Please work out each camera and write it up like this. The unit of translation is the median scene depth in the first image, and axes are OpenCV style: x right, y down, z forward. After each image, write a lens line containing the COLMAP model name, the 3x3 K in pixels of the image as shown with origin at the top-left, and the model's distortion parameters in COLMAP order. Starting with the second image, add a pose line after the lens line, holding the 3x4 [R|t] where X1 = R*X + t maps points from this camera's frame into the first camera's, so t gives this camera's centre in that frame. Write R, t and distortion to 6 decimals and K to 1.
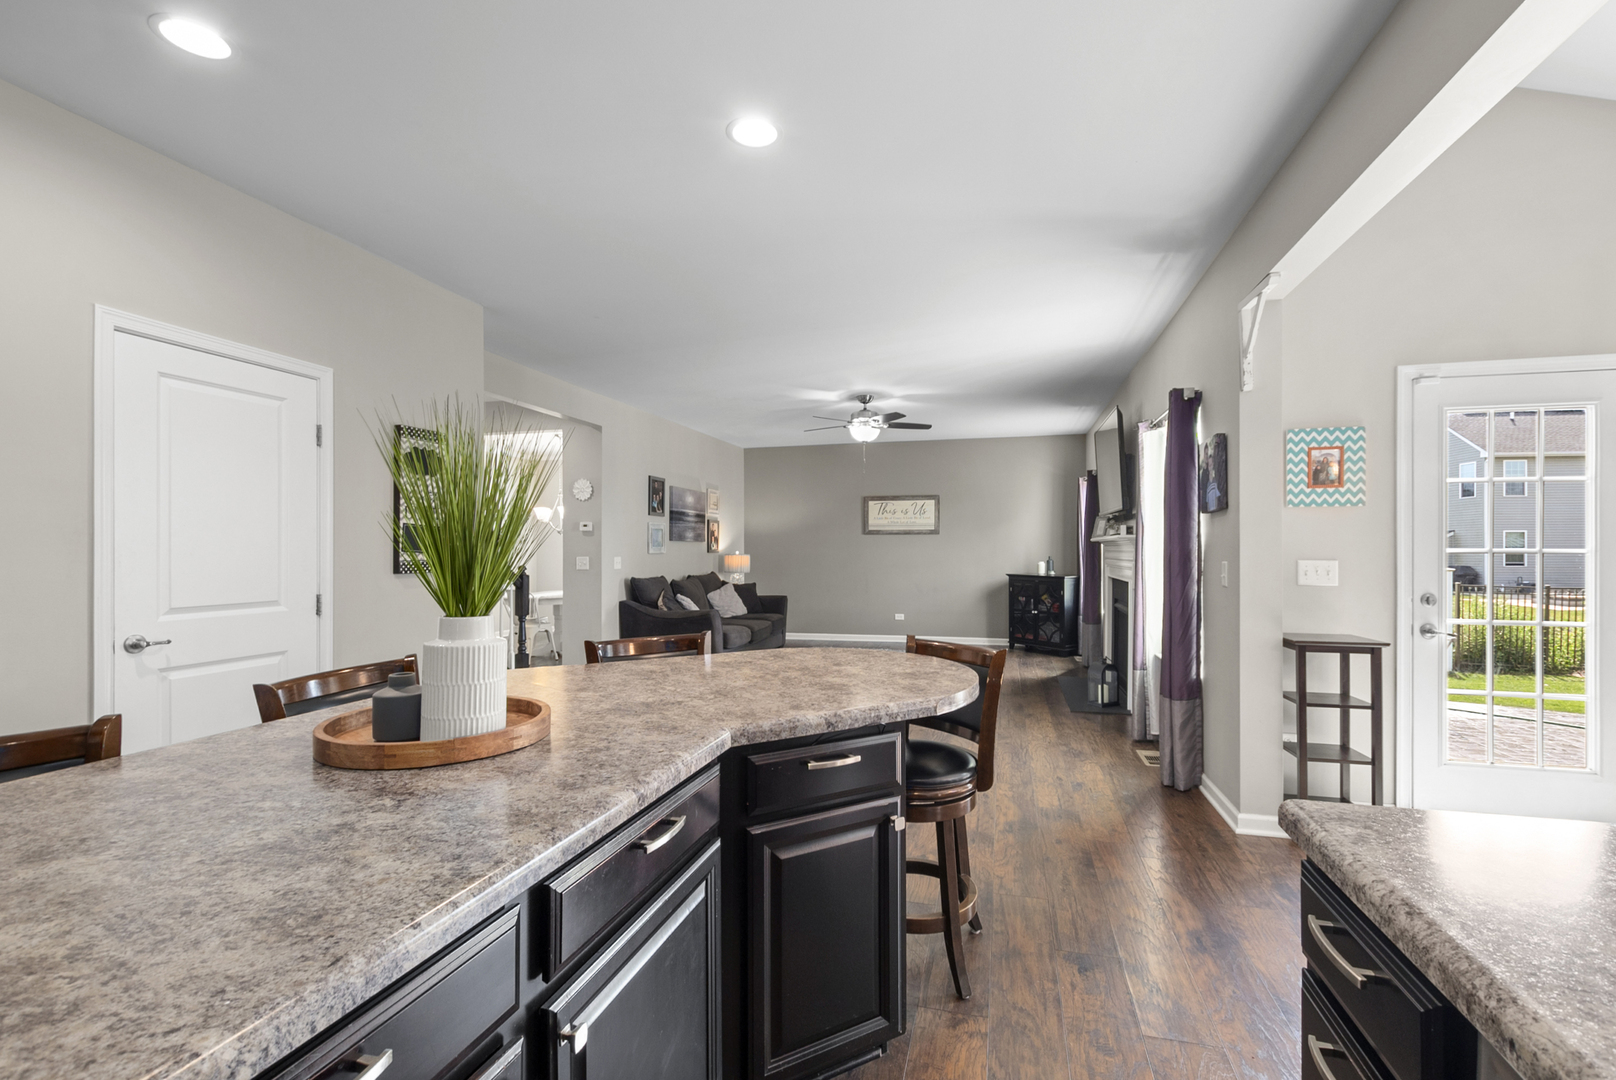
lens RADIAL K [[712.5, 0, 810.4], [0, 712.5, 547.0], [0, 0, 1]] dist [0.009883, -0.004135]
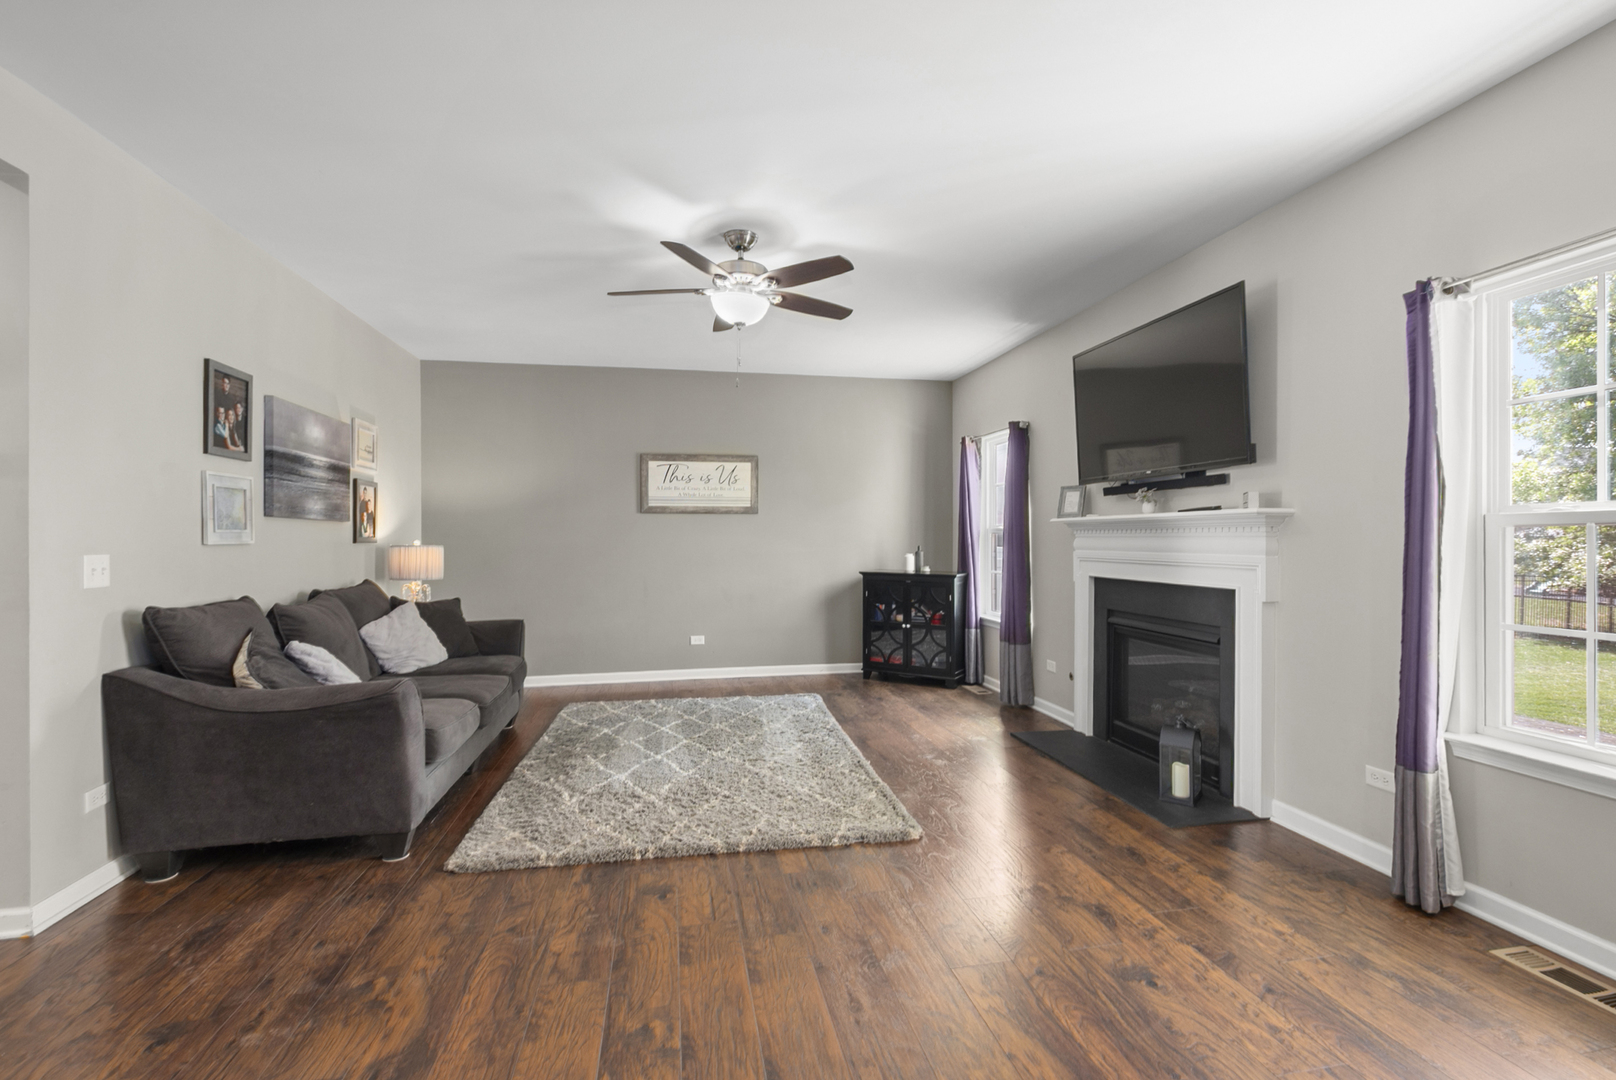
lens RADIAL K [[712.5, 0, 806.5], [0, 712.5, 539.5], [0, 0, 1]] dist [0.009883, -0.004135]
pose [[0.892569, -0.002329, 0.450904, -0.089180], [0.000184, 0.999988, 0.004801, 0.003307], [-0.450910, -0.004202, 0.892559, 0.411082]]
